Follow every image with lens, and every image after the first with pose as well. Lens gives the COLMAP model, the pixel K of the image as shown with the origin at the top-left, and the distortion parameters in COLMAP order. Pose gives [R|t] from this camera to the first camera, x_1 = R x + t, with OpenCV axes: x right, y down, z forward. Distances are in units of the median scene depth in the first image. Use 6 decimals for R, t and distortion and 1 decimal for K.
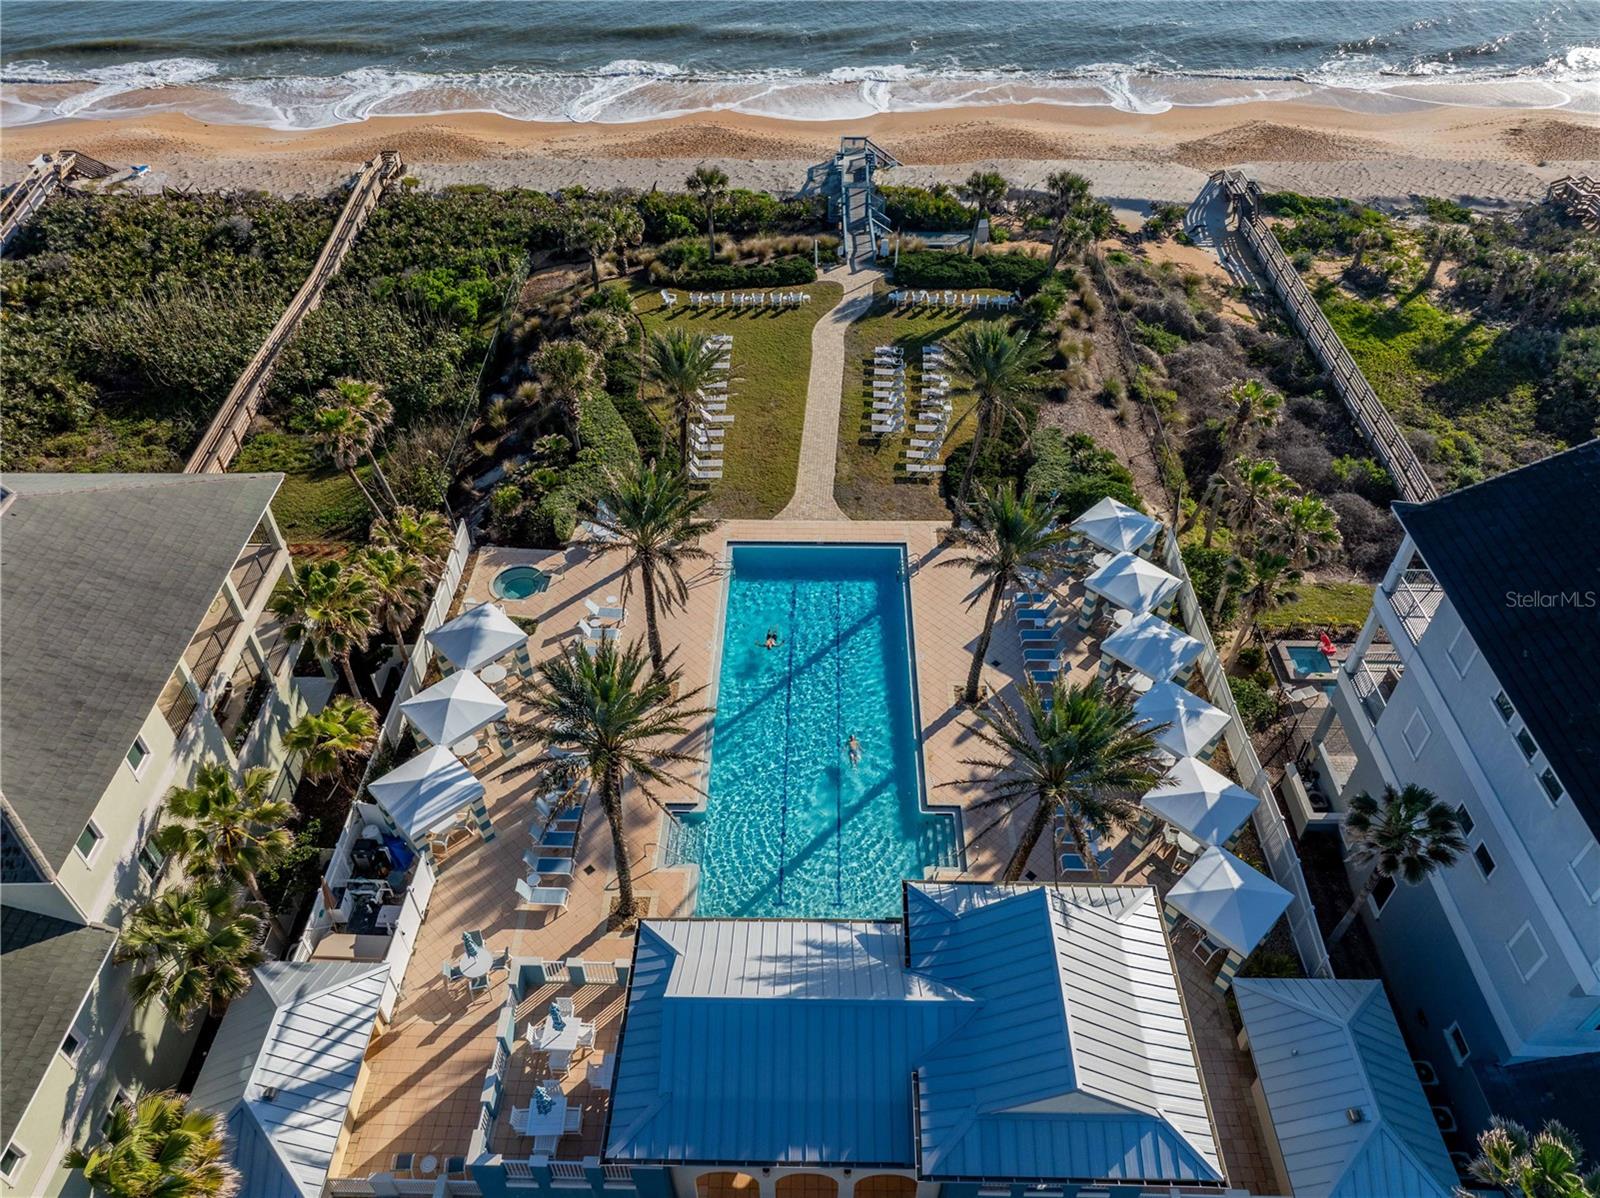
lens RADIAL K [[1117.9, 0, 800.0], [0, 1117.9, 599.0], [0, 0, 1]] dist [0.004763, -0.012045]
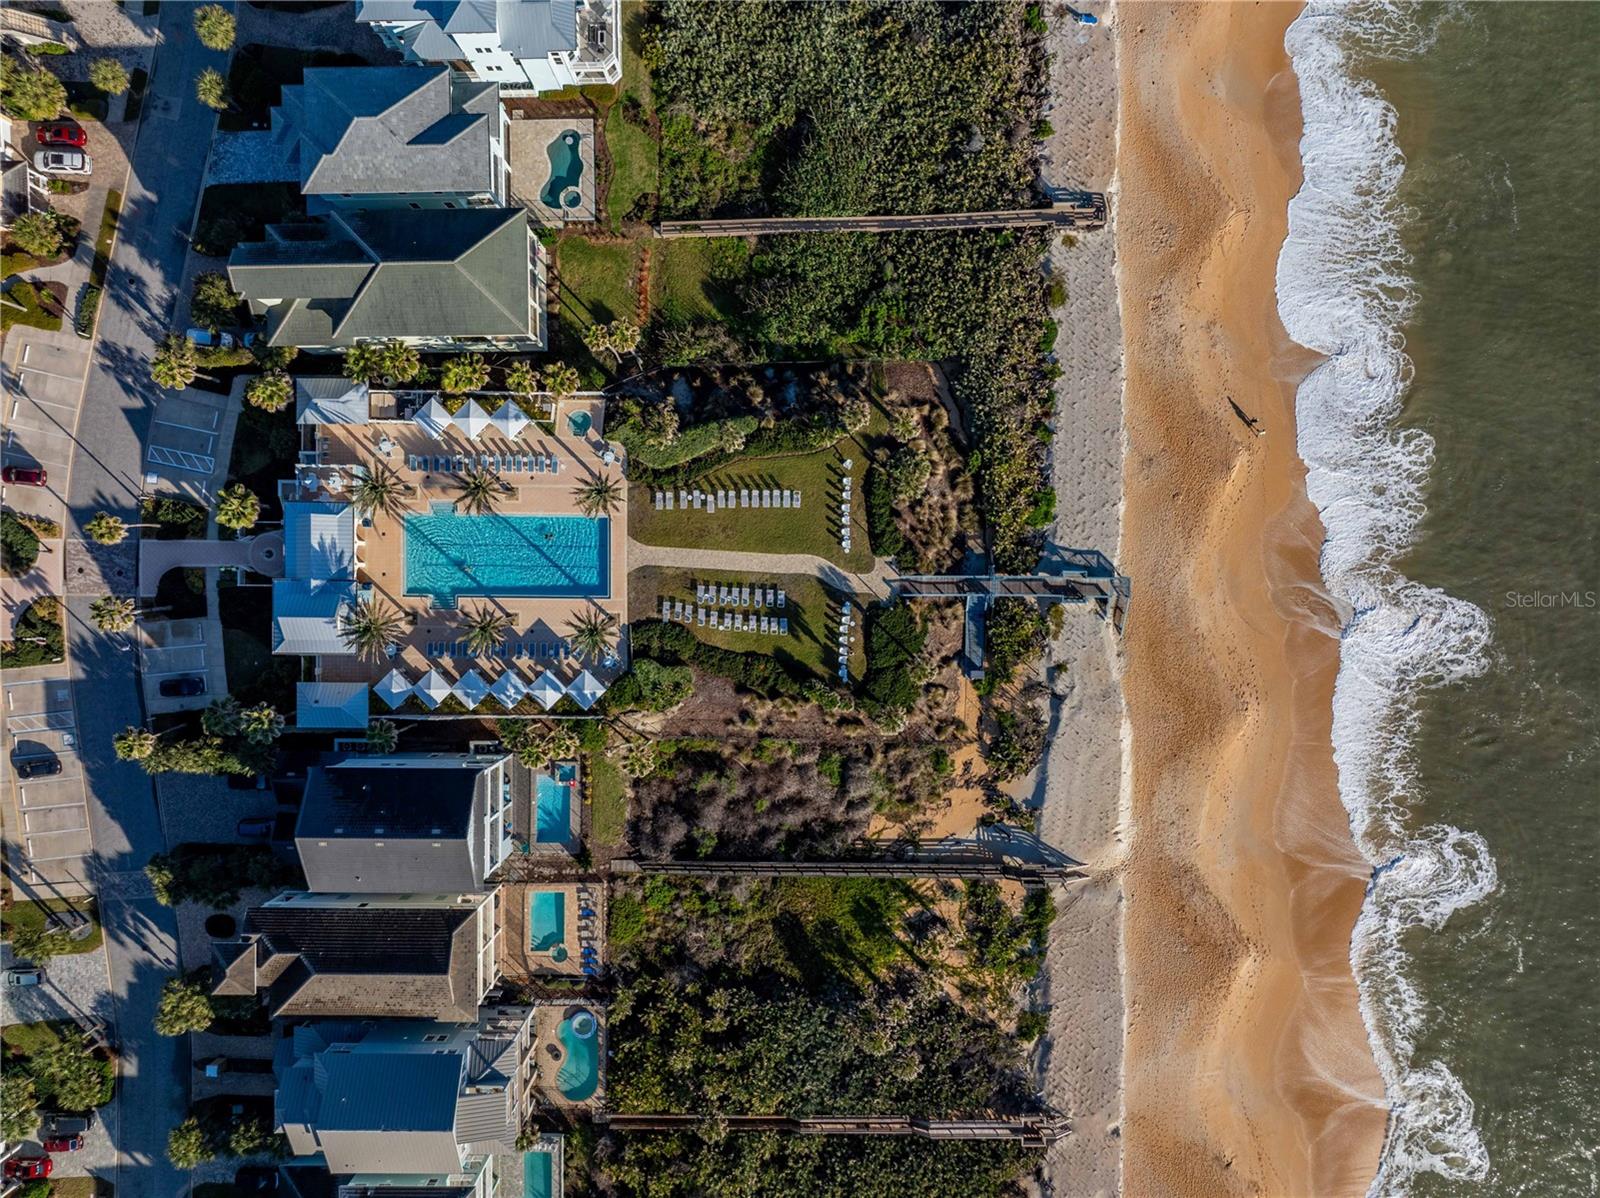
lens RADIAL K [[1117.9, 0, 800.0], [0, 1117.9, 599.0], [0, 0, 1]] dist [0.004763, -0.012045]
pose [[0.012645, 0.999868, 0.010242, 0.063729], [-0.675303, 0.000985, 0.737540, -1.525738], [0.737432, -0.016243, 0.675226, -0.141836]]
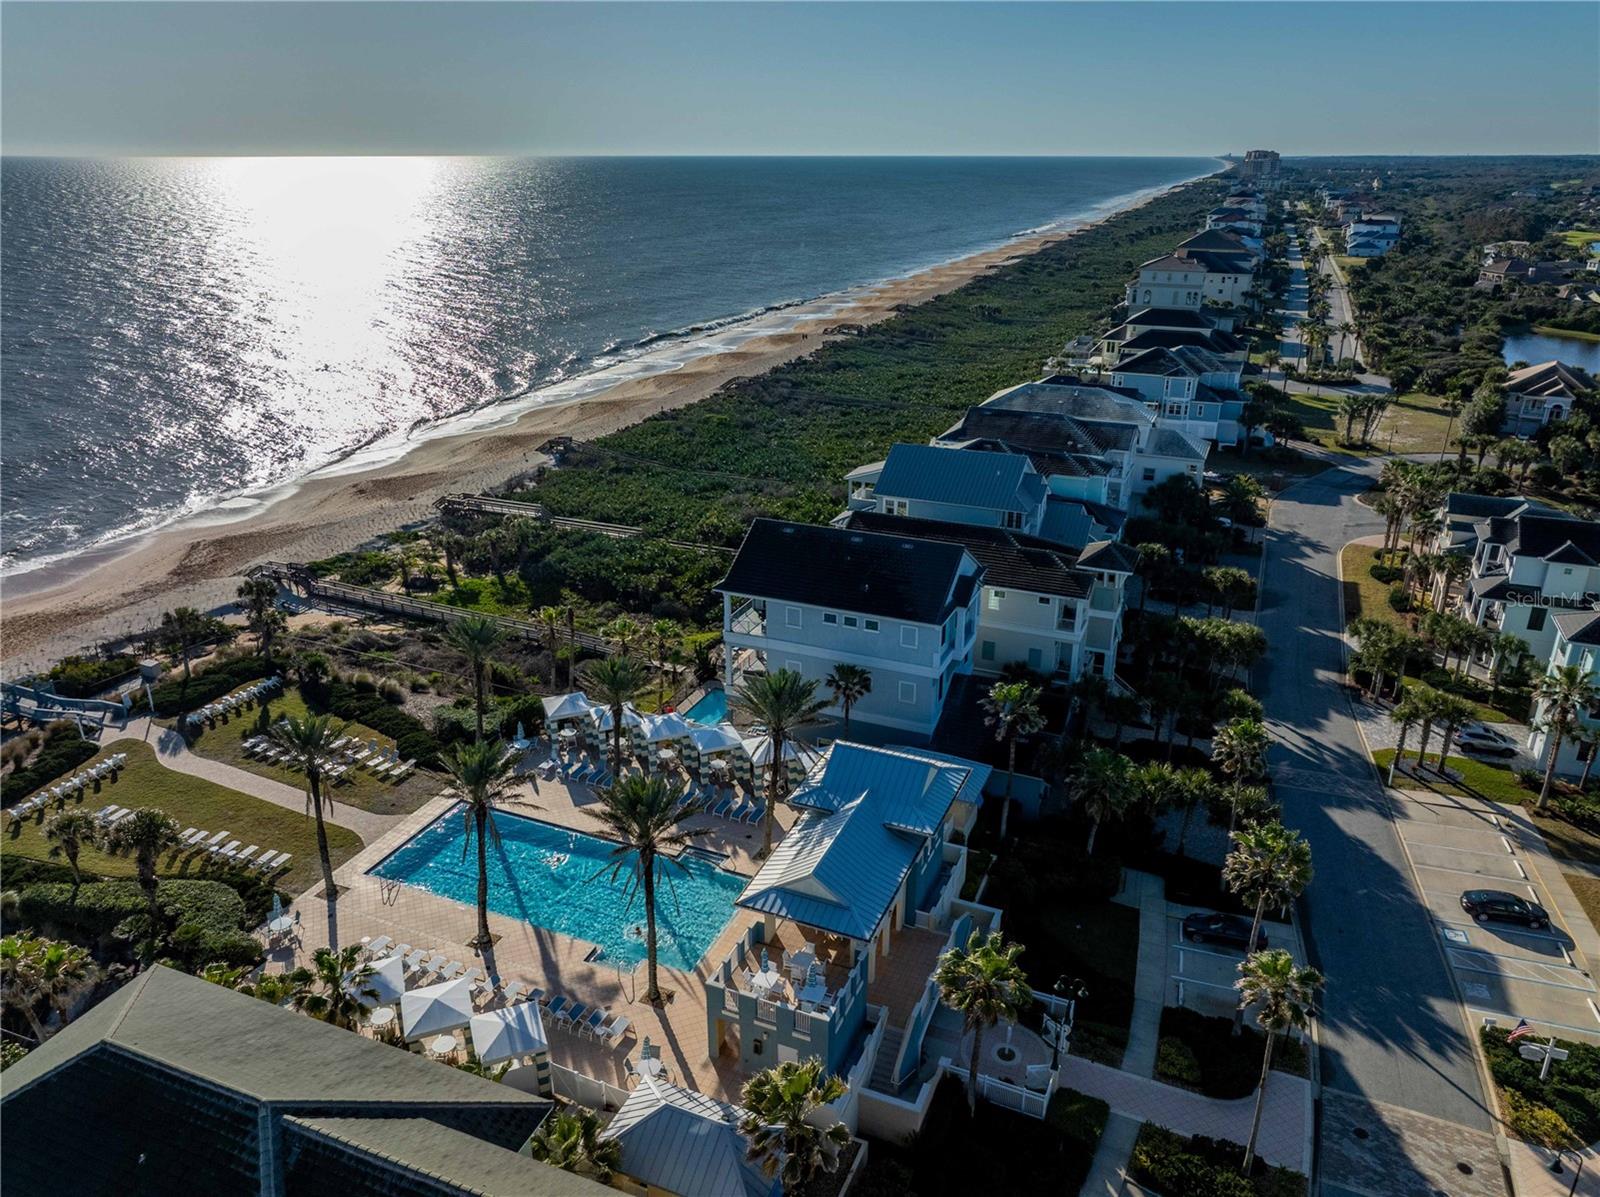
lens RADIAL K [[1117.9, 0, 800.0], [0, 1117.9, 598.5], [0, 0, 1]] dist [0.004763, -0.012045]
pose [[0.375863, -0.343981, 0.860467, -0.661885], [0.623000, 0.781190, 0.040155, -0.031942], [-0.686001, 0.520979, 0.507921, -0.057264]]
